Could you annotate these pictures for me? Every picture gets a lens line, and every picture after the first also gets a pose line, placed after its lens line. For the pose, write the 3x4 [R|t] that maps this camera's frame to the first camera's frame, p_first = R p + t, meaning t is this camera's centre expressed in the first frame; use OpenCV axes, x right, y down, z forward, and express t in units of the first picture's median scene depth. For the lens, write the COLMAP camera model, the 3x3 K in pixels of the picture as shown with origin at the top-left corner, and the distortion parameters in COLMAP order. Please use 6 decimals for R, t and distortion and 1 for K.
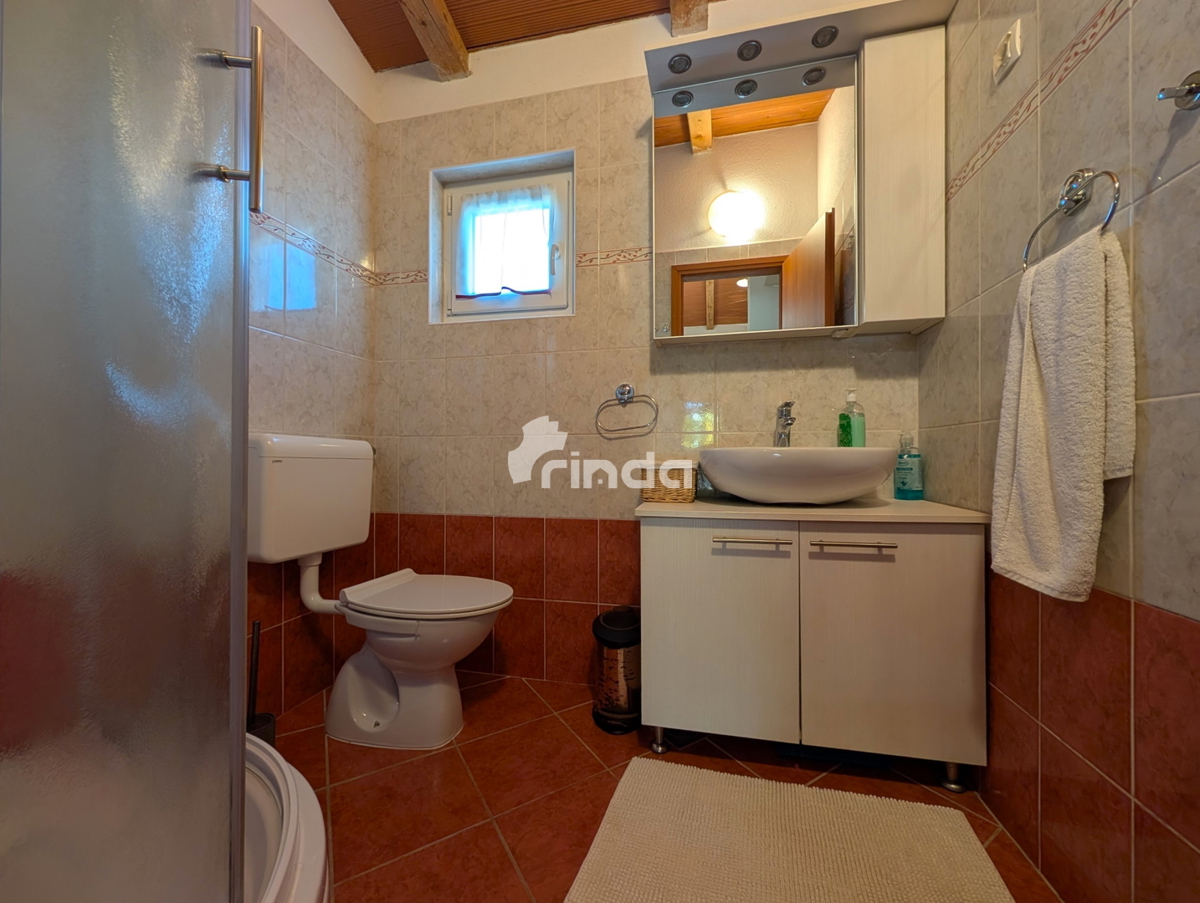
lens RADIAL K [[464.8, 0, 604.3], [0, 464.8, 455.0], [0, 0, 1]] dist [0.000939, -0.000065]
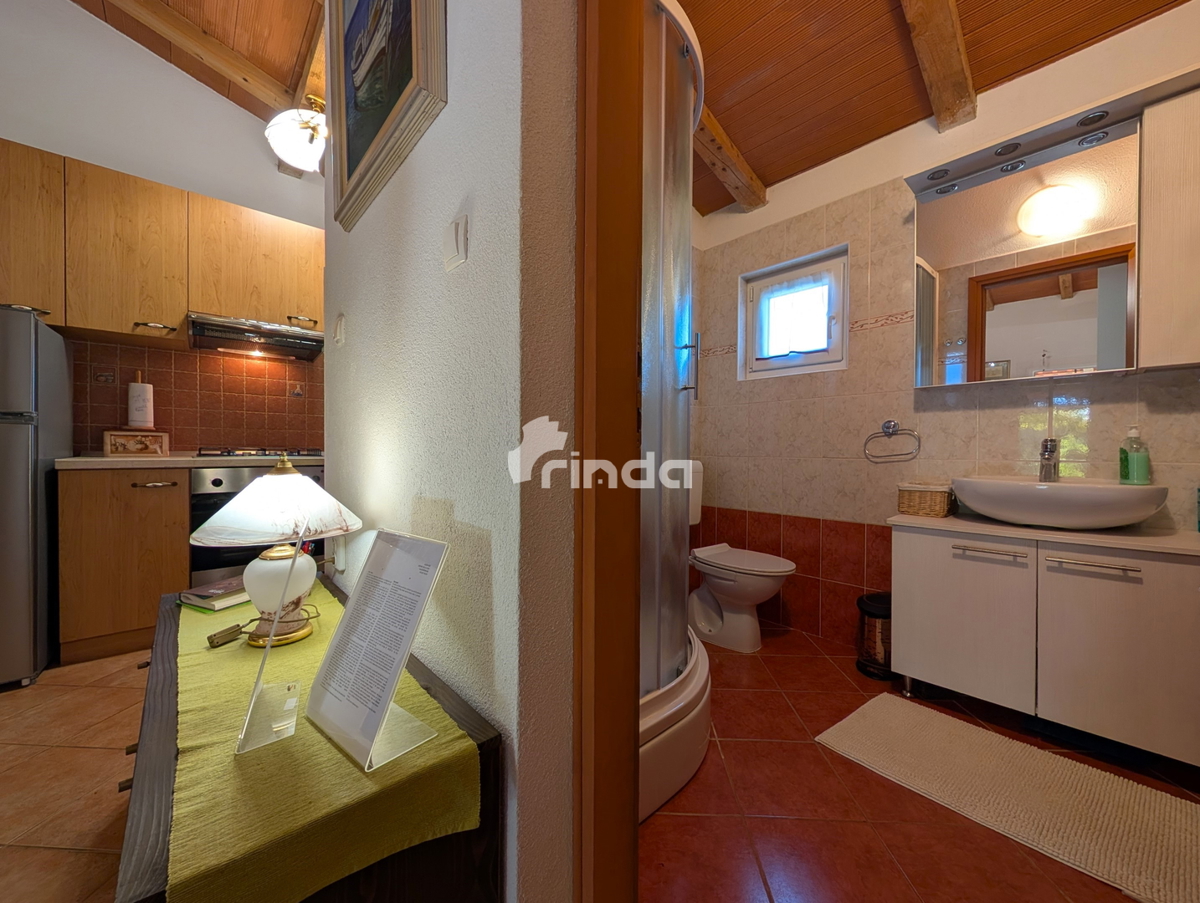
lens RADIAL K [[452.0, 0, 604.0], [0, 452.0, 455.0], [0, 0, 1]] dist [0.000008, 0.000128]
pose [[0.824527, 0.010798, -0.565720, 0.097403], [-0.003014, 0.999888, 0.014693, -0.071853], [0.565815, -0.010410, 0.824467, -0.466211]]
